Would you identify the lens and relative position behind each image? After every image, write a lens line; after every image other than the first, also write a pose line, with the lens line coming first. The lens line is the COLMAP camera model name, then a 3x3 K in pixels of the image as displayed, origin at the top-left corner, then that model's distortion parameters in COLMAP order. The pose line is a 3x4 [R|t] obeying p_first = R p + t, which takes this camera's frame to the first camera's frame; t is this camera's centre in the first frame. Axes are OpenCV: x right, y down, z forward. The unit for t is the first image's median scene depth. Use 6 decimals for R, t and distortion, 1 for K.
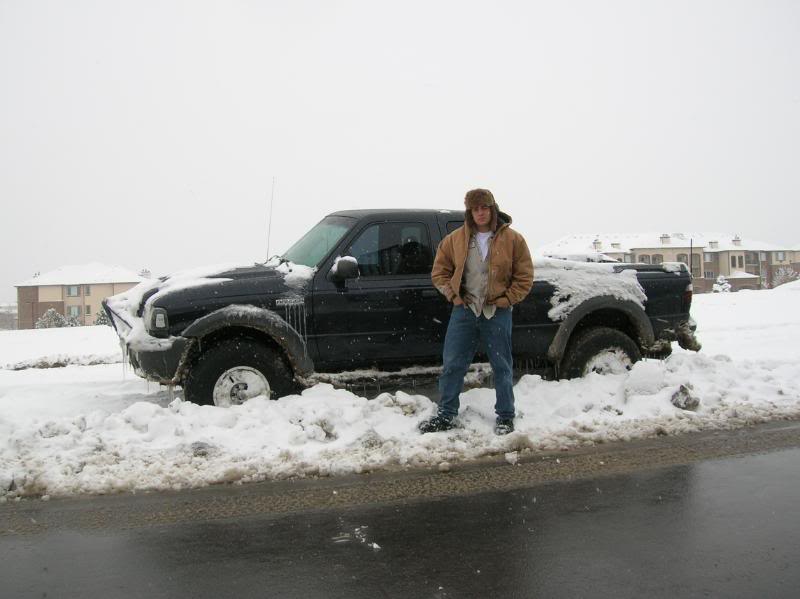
lens RADIAL K [[810.6, 0, 400.0], [0, 810.6, 299.5], [0, 0, 1]] dist [-0.156655, 0.028350]
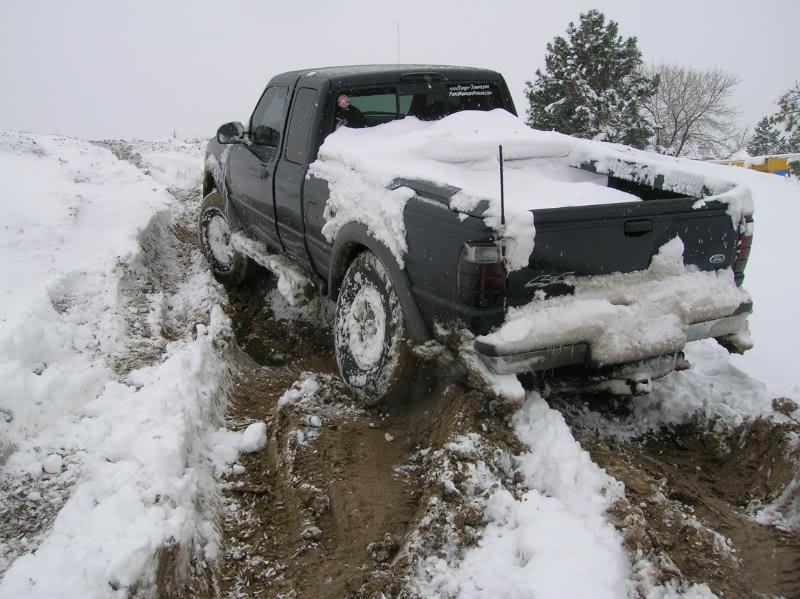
lens RADIAL K [[810.6, 0, 400.0], [0, 810.6, 299.5], [0, 0, 1]] dist [-0.156655, 0.028350]
pose [[0.153483, 0.278331, -0.948143, 0.840847], [-0.123707, 0.957375, 0.261016, -0.109370], [0.980377, 0.077231, 0.181372, 0.937992]]
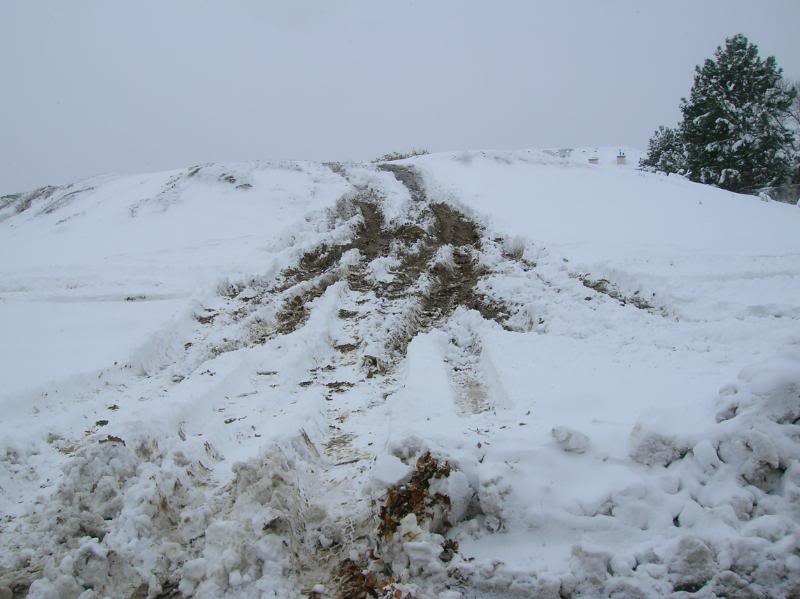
lens RADIAL K [[810.6, 0, 400.0], [0, 810.6, 299.5], [0, 0, 1]] dist [-0.156655, 0.028350]
pose [[-0.132141, 0.271019, -0.953461, 2.473784], [-0.061921, 0.957760, 0.280823, -0.344591], [0.989295, 0.096148, -0.109778, 1.333710]]
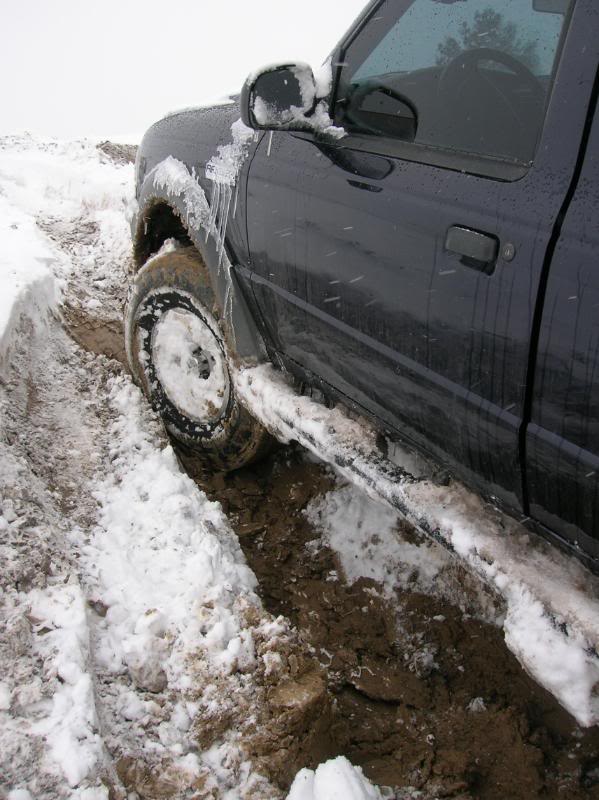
lens RADIAL K [[812.5, 0, 328.9], [0, 812.5, 398.6], [0, 0, 1]] dist [-0.218126, 0.198559]
pose [[0.247758, 0.382450, -0.890139, 0.236787], [-0.167090, 0.921886, 0.349582, -0.035393], [0.954304, 0.062121, 0.292308, 0.842356]]
